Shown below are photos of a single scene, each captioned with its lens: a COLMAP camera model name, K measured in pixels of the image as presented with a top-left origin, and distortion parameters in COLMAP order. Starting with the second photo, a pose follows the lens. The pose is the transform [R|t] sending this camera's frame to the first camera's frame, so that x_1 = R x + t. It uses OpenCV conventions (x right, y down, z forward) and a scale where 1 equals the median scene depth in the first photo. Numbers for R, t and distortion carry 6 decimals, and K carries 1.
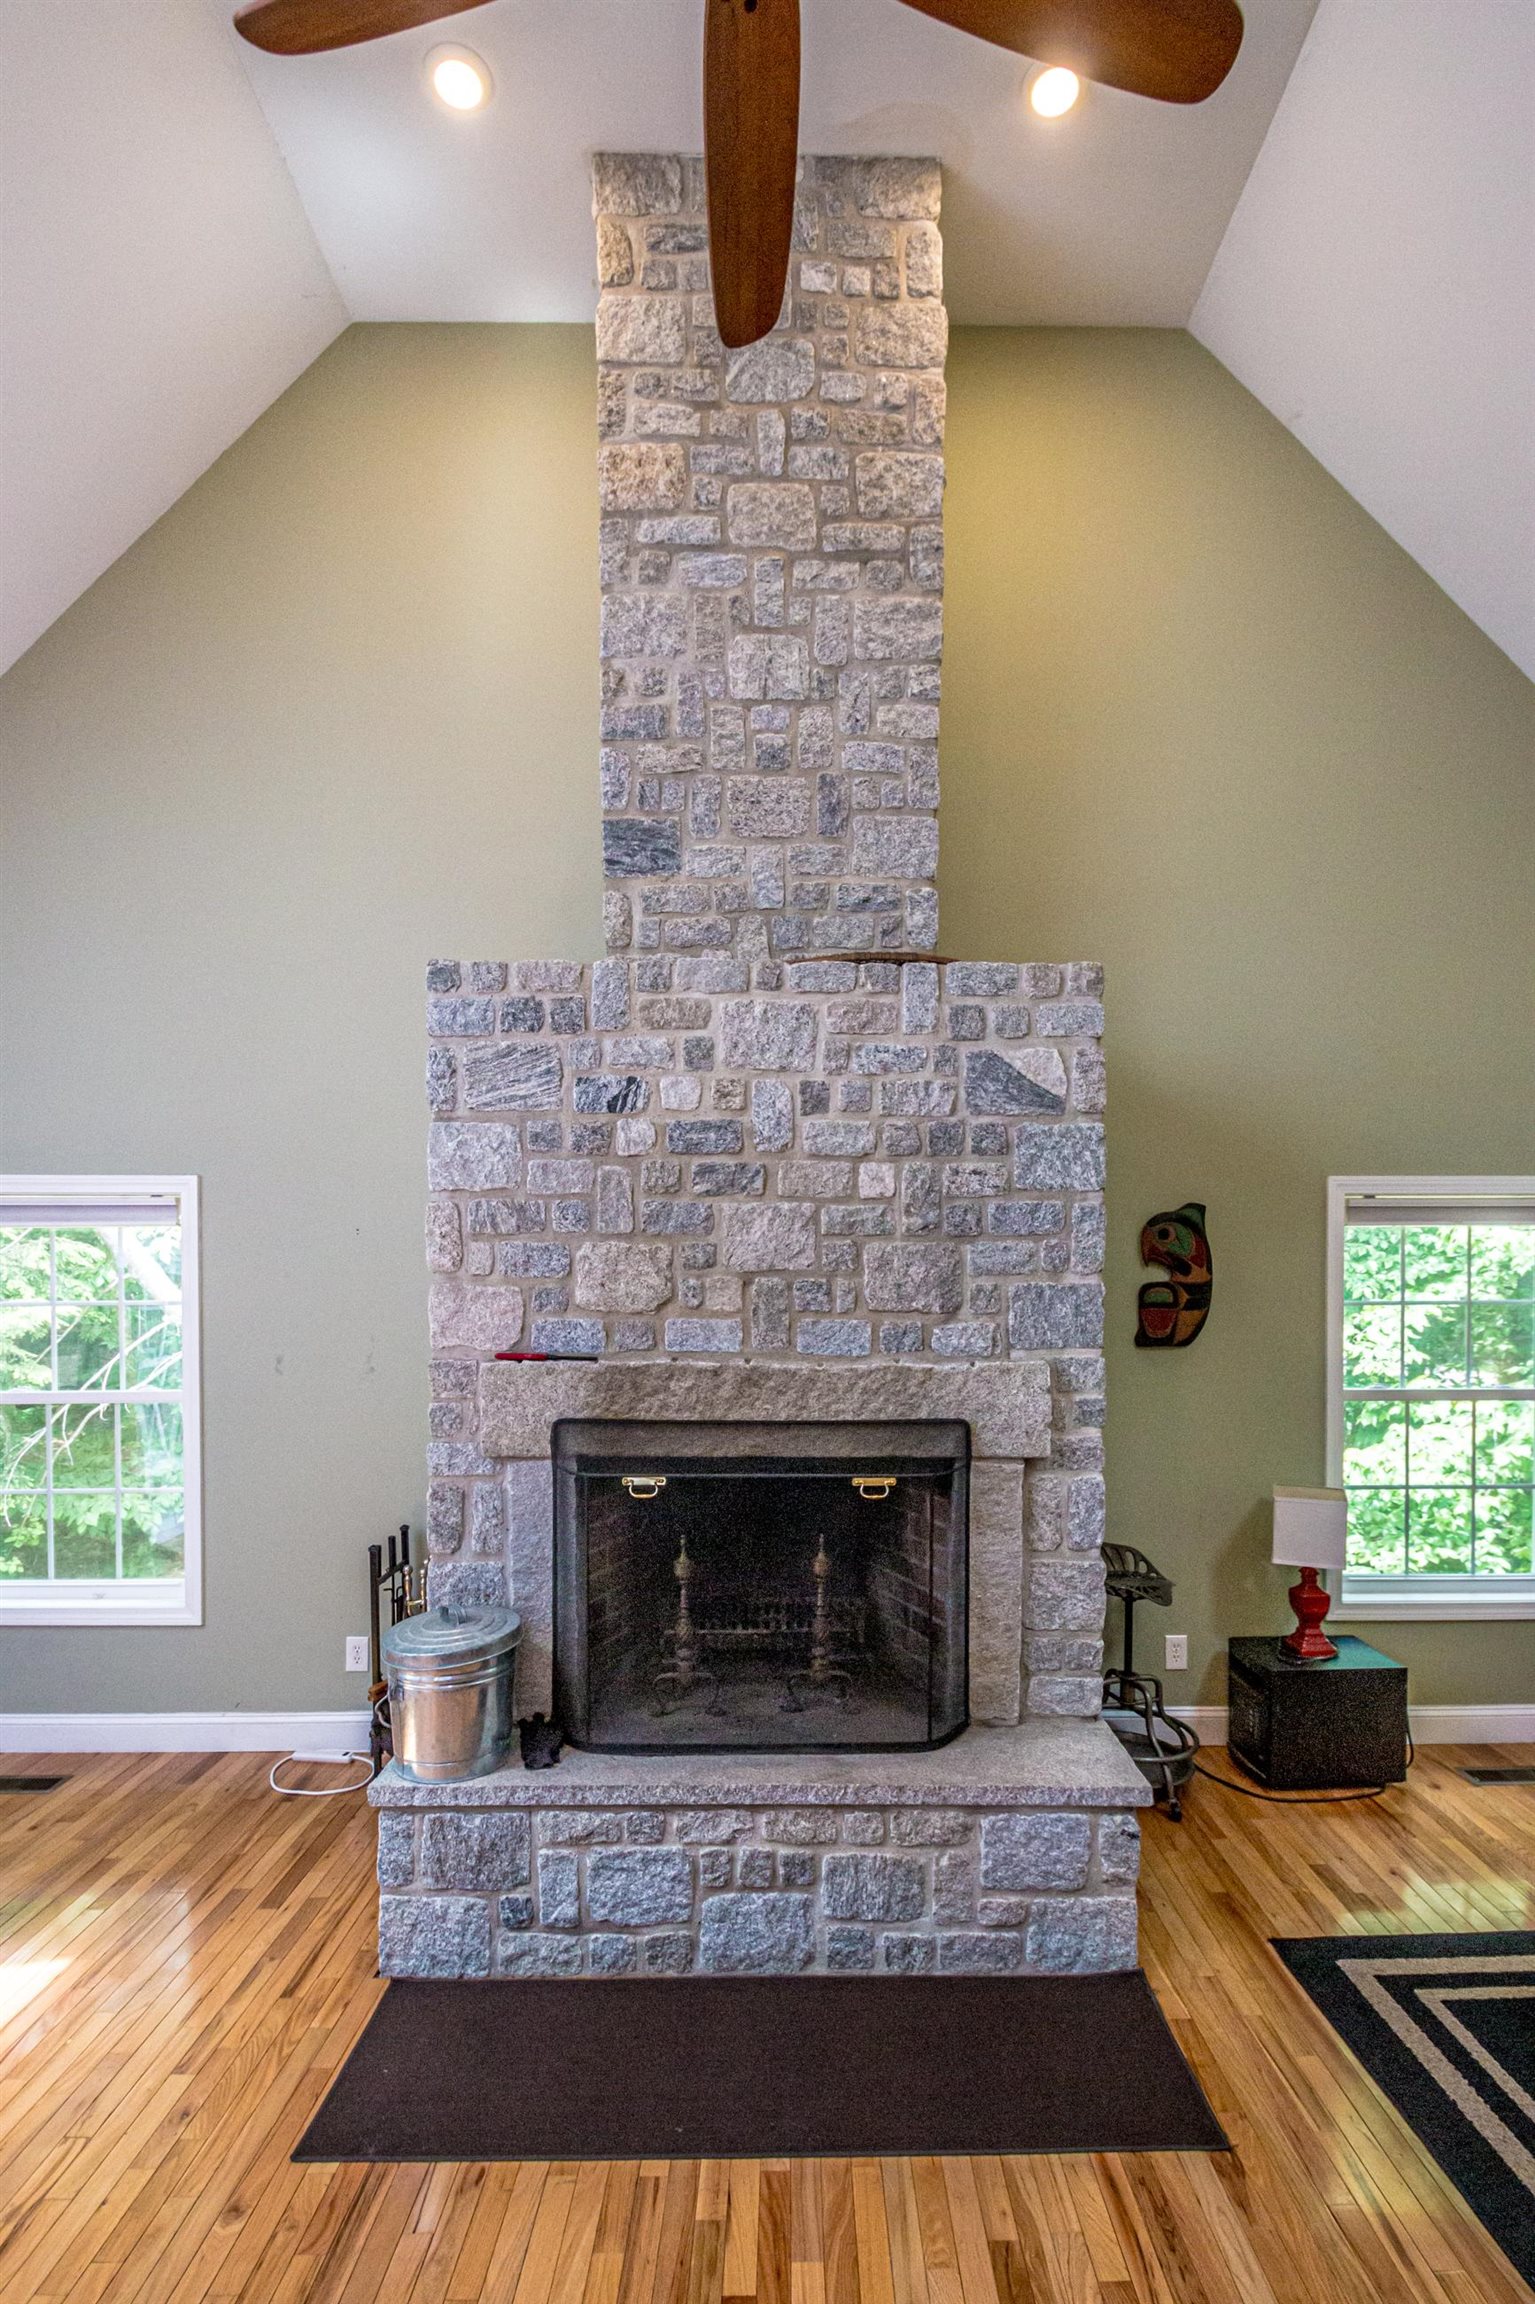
lens RADIAL K [[1147.9, 0, 785.2], [0, 1147.9, 1287.9], [0, 0, 1]] dist [-0.004038, -0.000553]
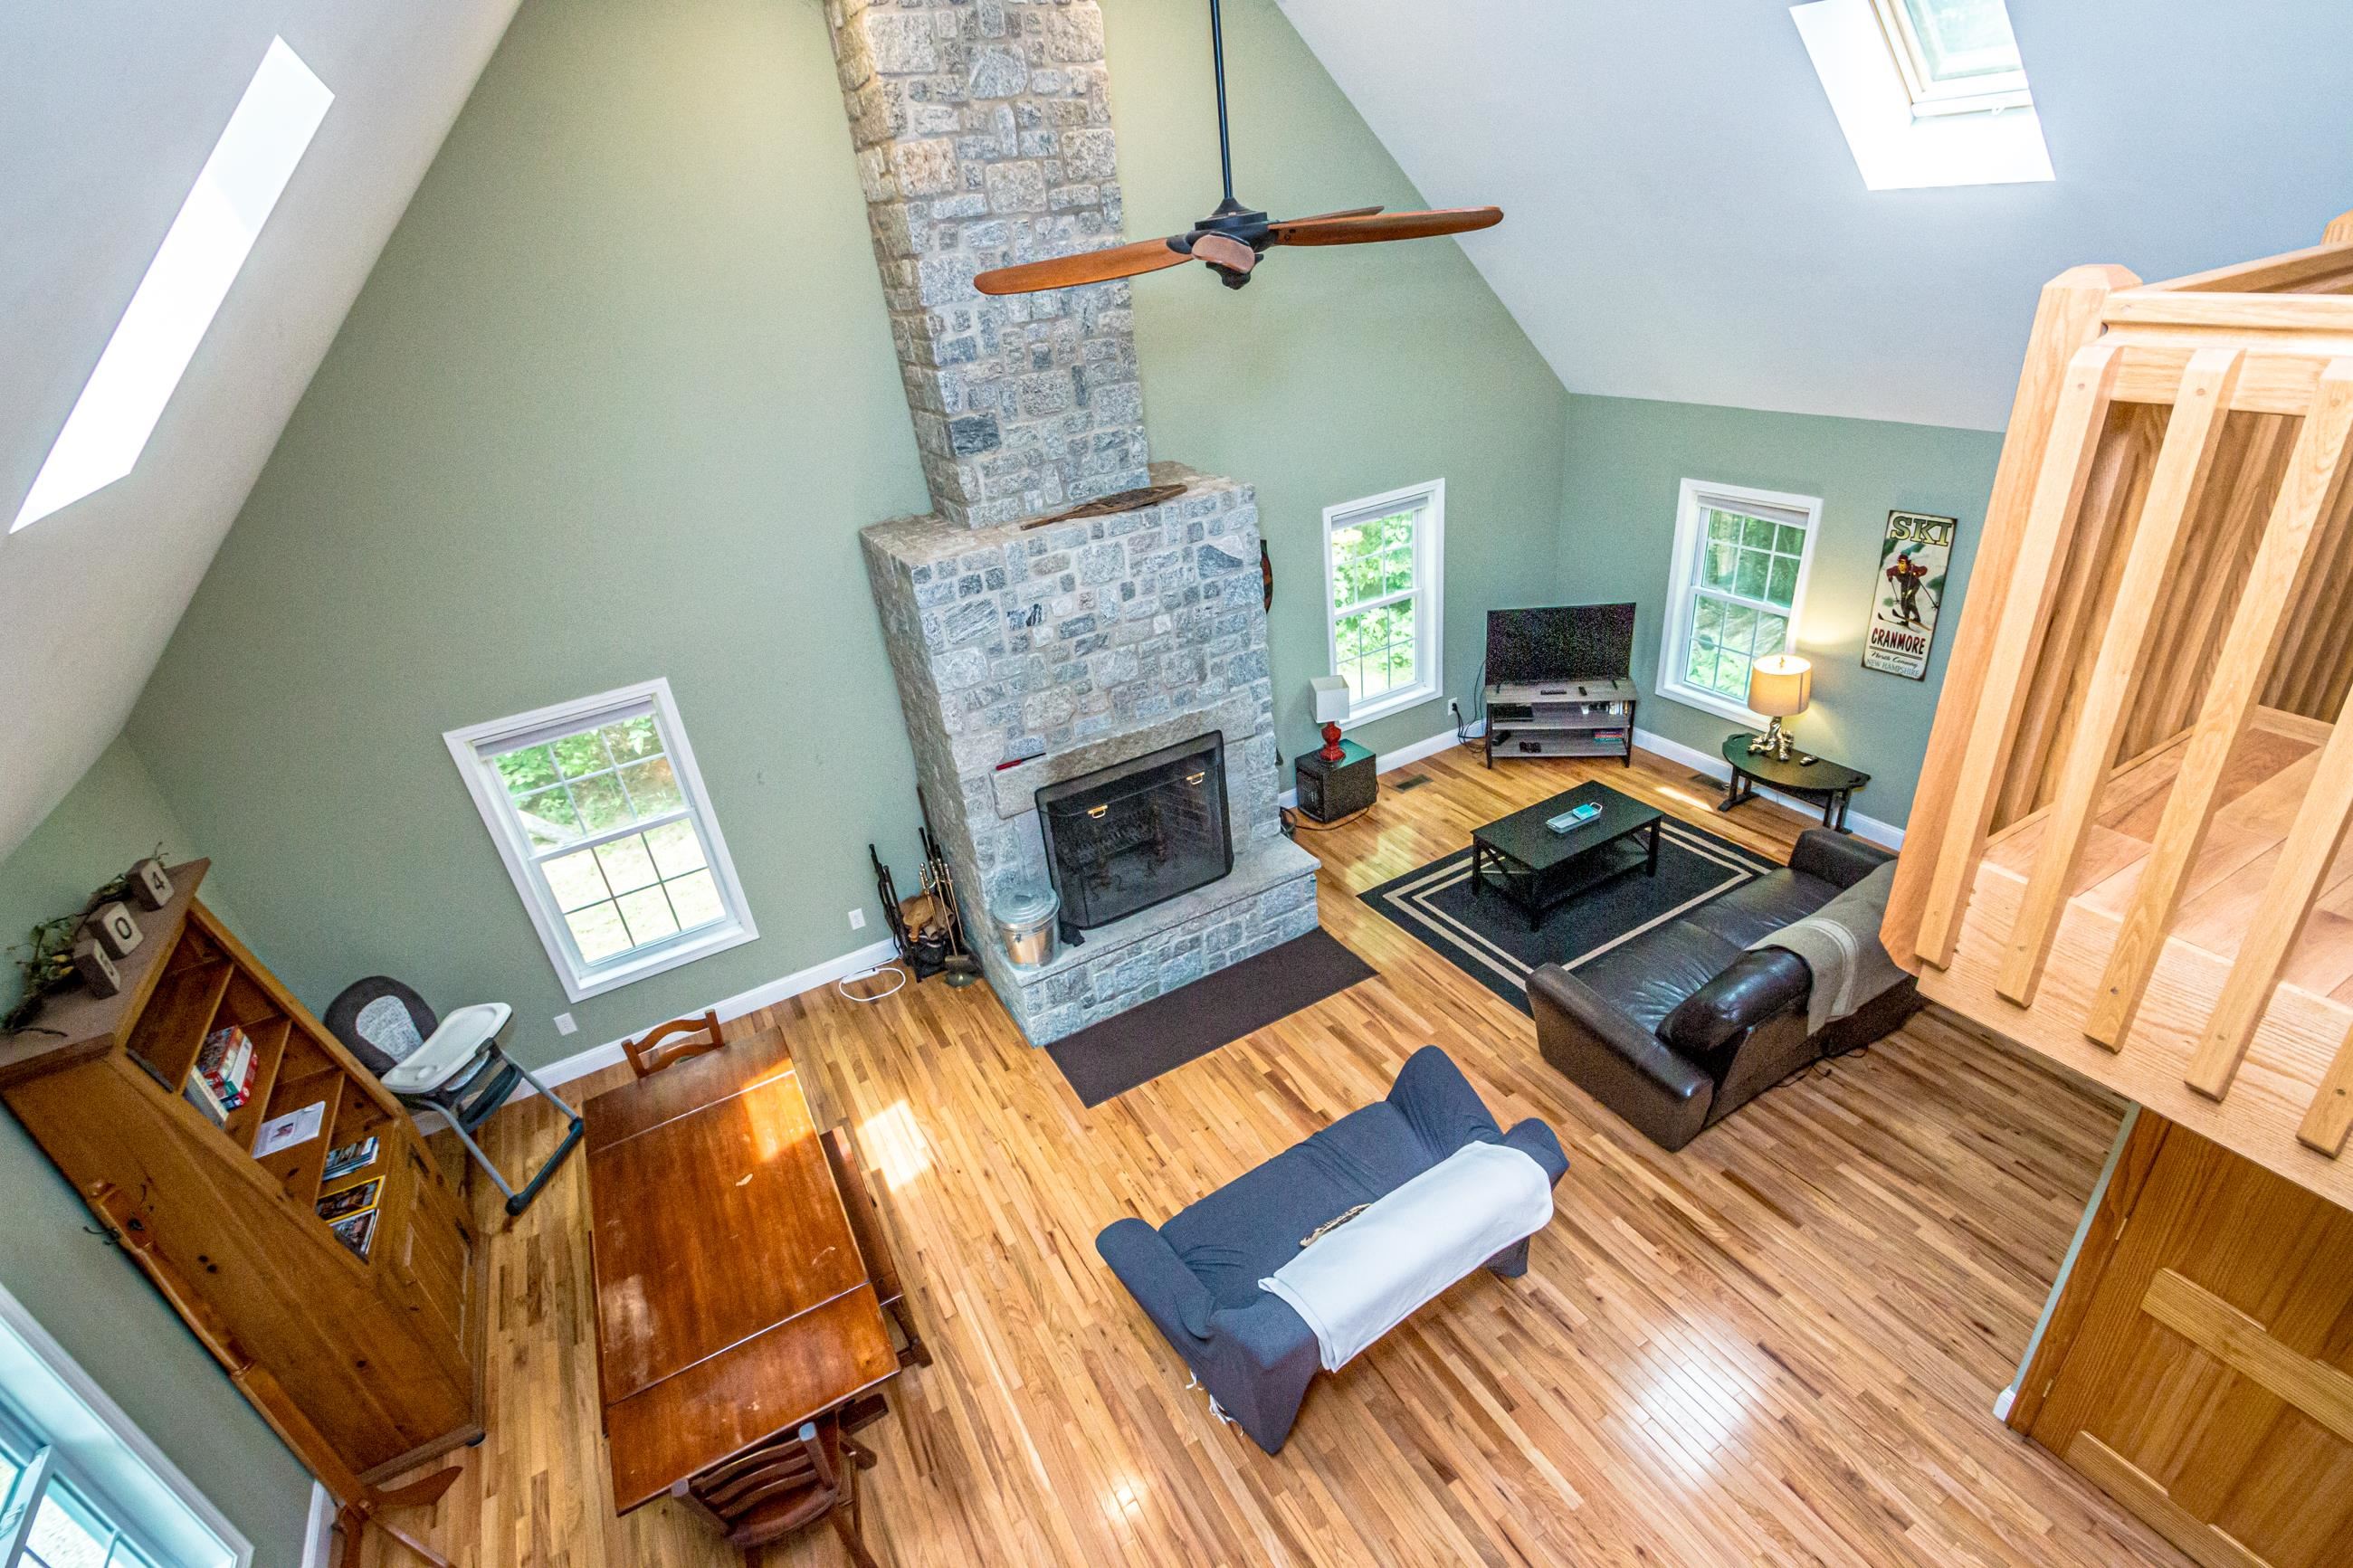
lens RADIAL K [[1124.7, 0, 1182.1], [0, 1124.7, 823.6], [0, 0, 1]] dist [-0.013407, -0.000365]
pose [[0.873860, -0.312816, 0.372177, -0.623724], [0.110738, 0.873459, 0.474138, -0.621539], [-0.473399, -0.373116, 0.797921, -0.565337]]
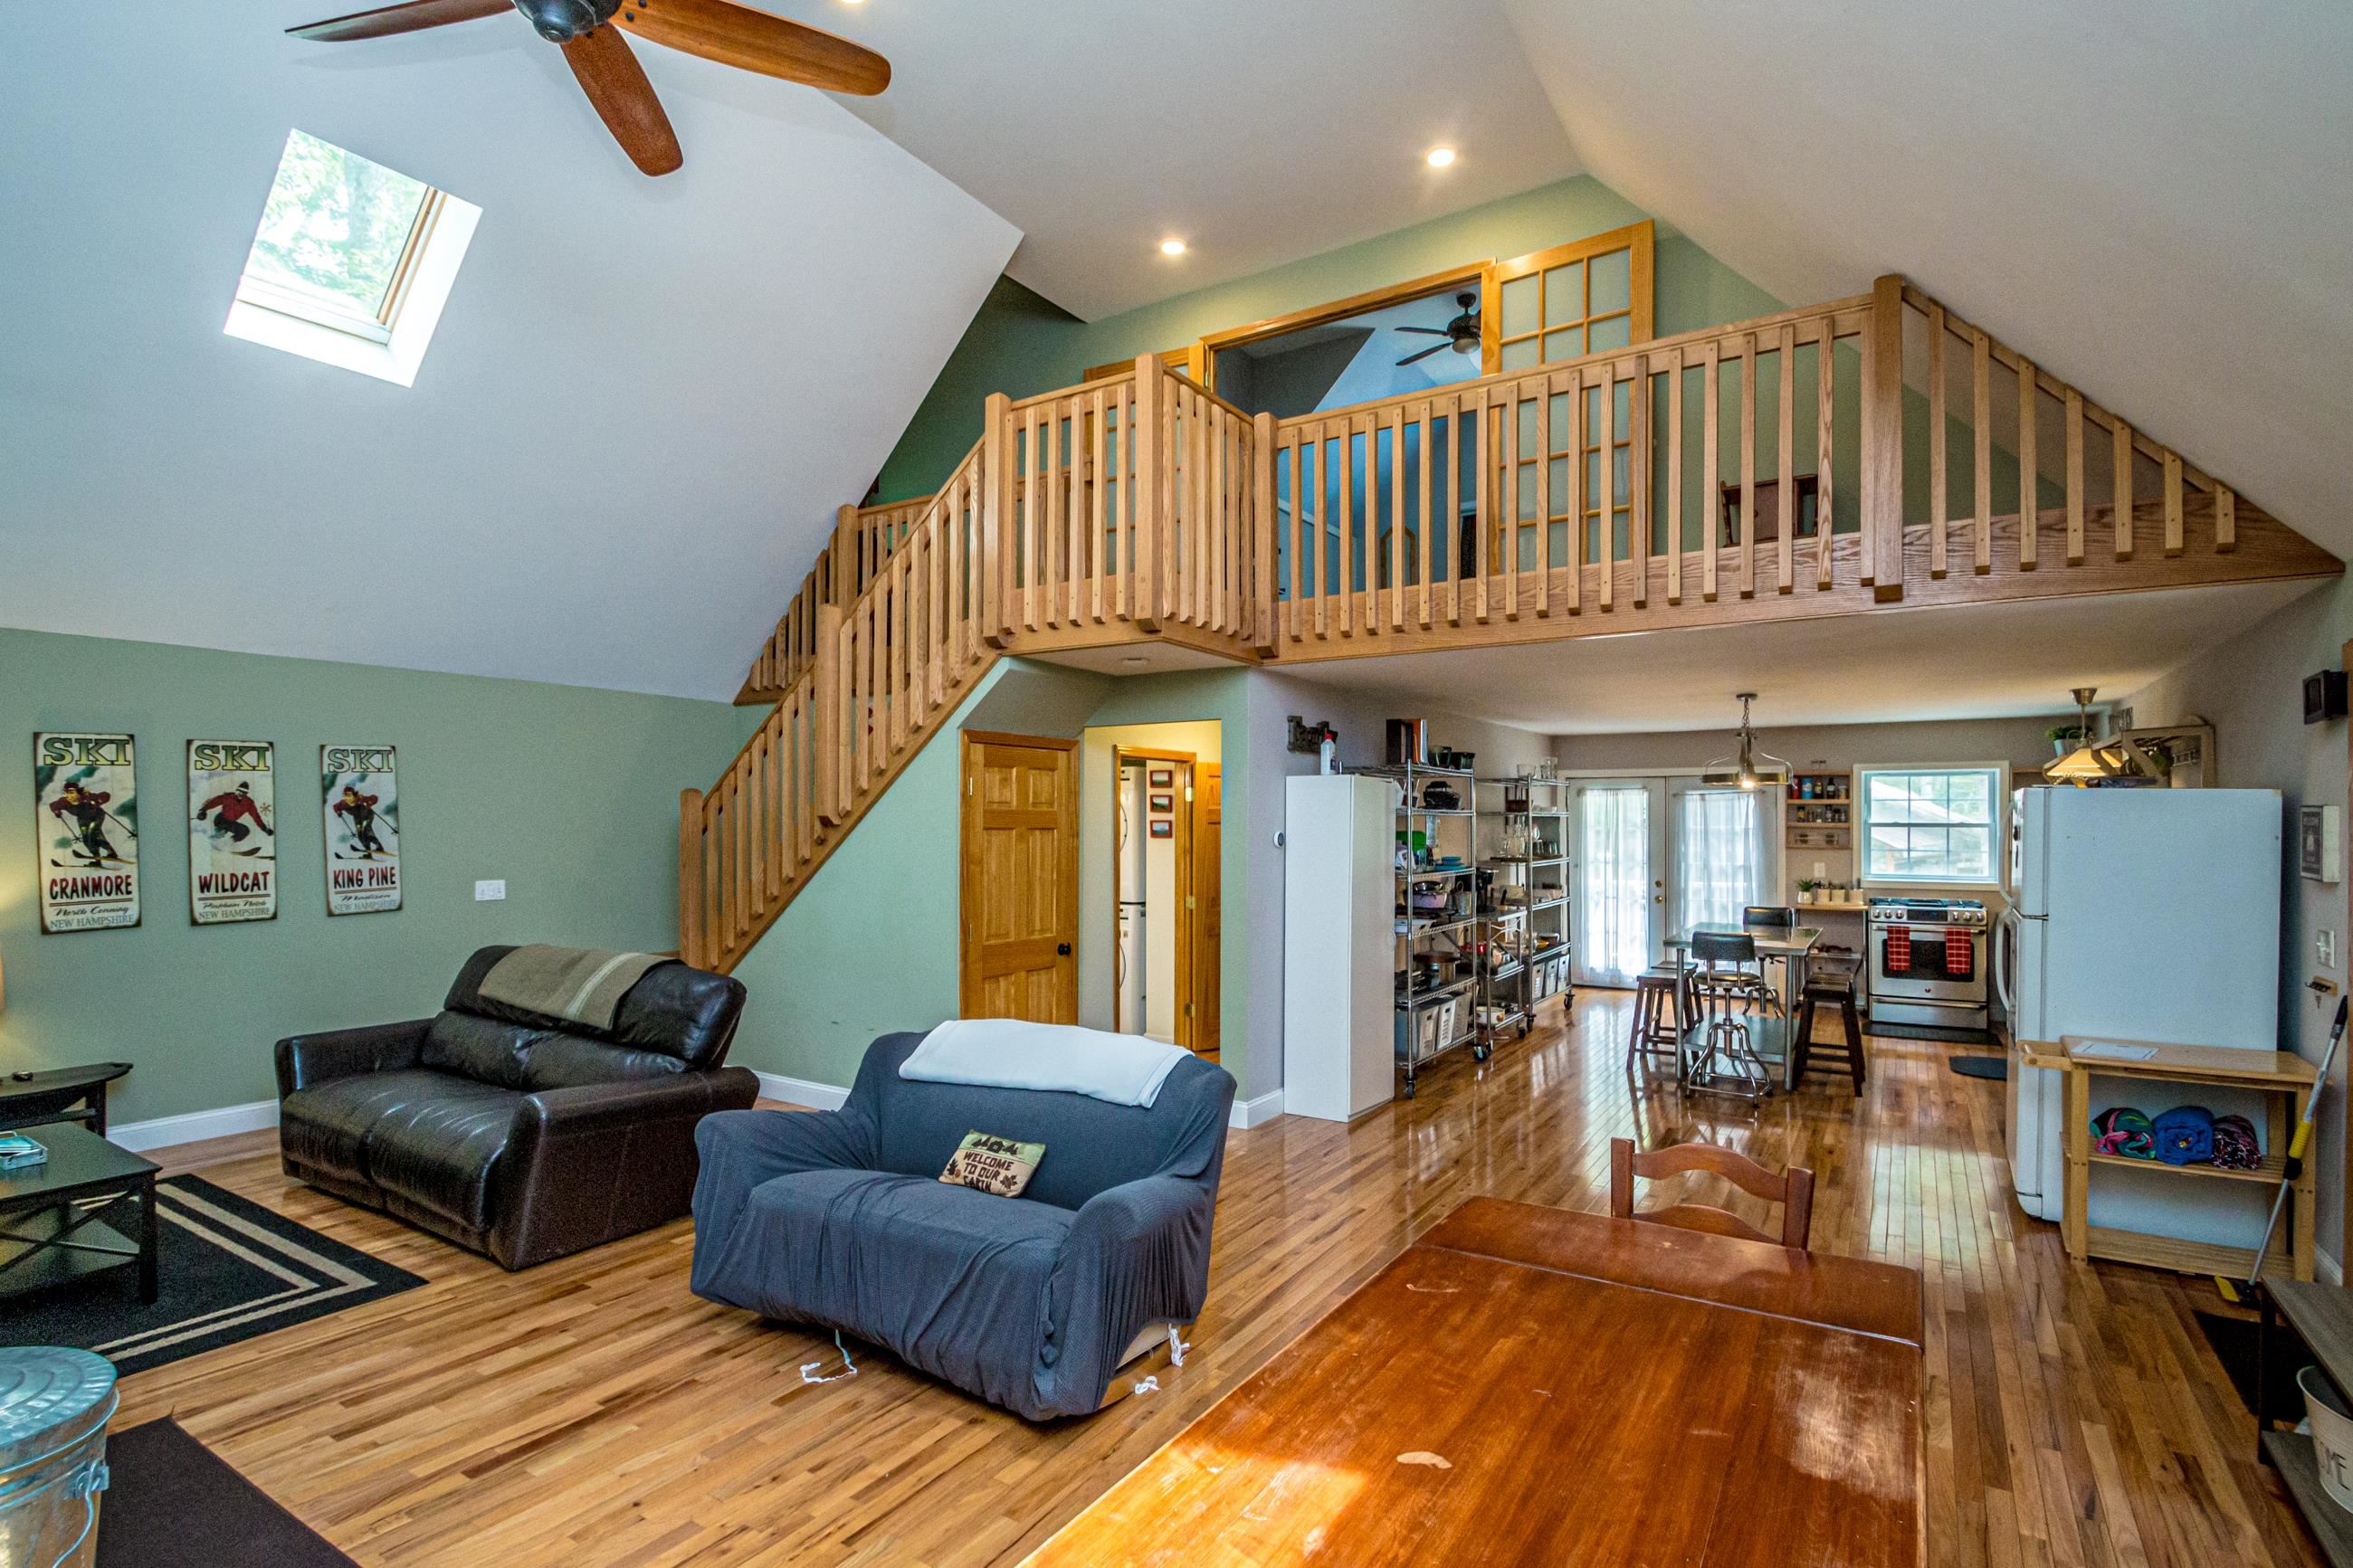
lens RADIAL K [[1124.7, 0, 1182.1], [0, 1124.7, 823.6], [0, 0, 1]] dist [-0.013407, -0.000365]
pose [[-0.841726, -0.002532, 0.539899, -0.859740], [0.011586, 0.999674, 0.022750, 0.012717], [-0.539780, 0.025405, -0.841423, 0.912525]]
